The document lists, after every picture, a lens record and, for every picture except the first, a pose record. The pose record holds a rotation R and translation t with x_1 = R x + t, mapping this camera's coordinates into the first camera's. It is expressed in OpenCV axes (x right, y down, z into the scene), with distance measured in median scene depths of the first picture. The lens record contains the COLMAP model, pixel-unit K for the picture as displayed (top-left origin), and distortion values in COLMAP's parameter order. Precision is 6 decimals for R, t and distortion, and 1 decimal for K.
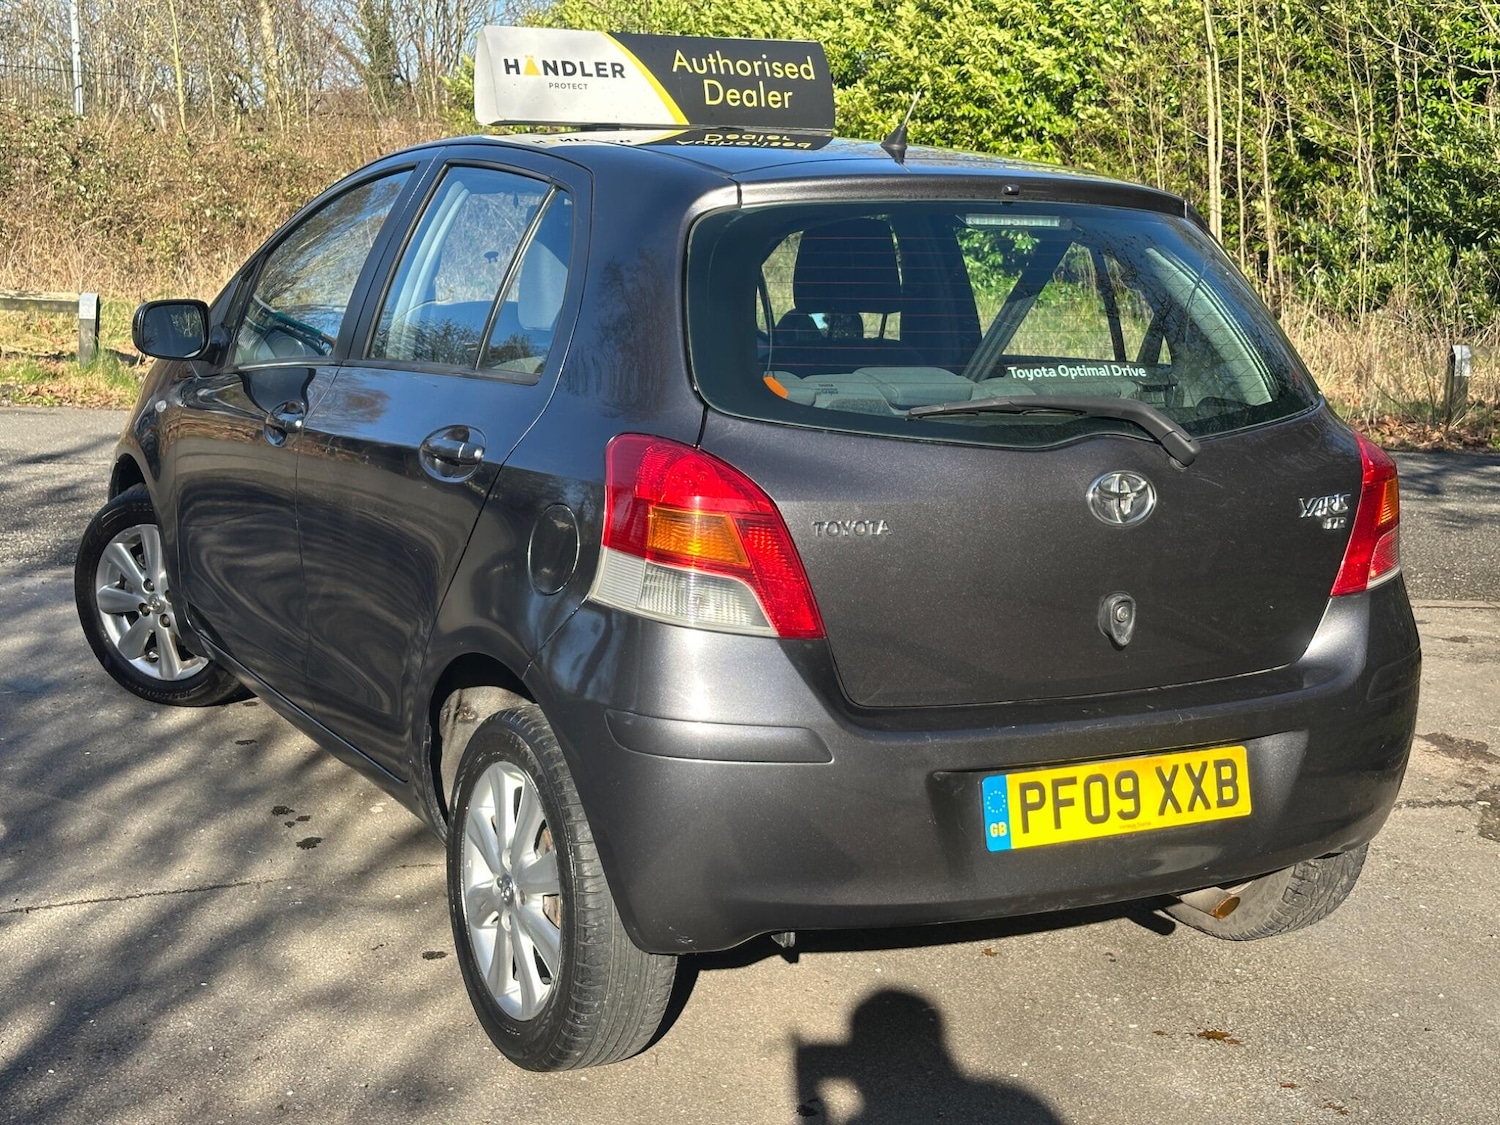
lens RADIAL K [[2100.0, 0, 772.3], [0, 2100.0, 536.5], [0, 0, 1]] dist [0.138794, -0.092726]
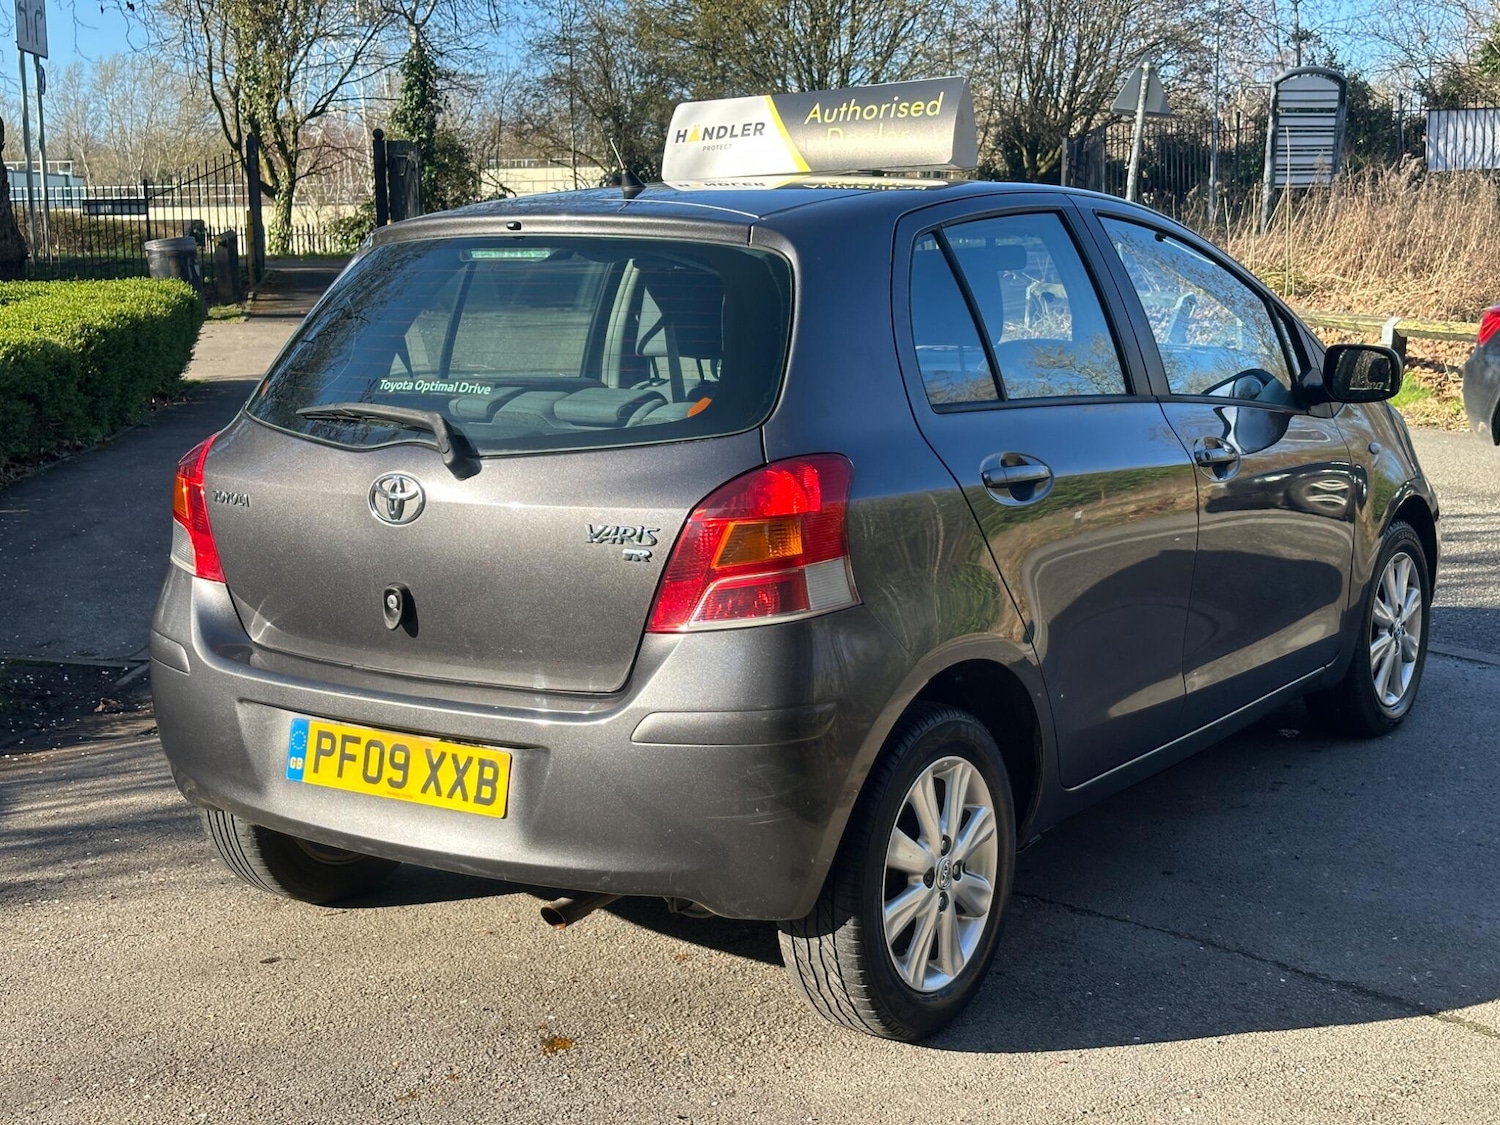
lens RADIAL K [[2111.7, 0, 738.0], [0, 2111.7, 554.6], [0, 0, 1]] dist [0.150910, -0.256211]
pose [[0.428593, 0.088487, -0.899154, 1.212497], [-0.110558, 0.992850, 0.045009, -0.056980], [0.896708, 0.080118, 0.435312, 0.651056]]
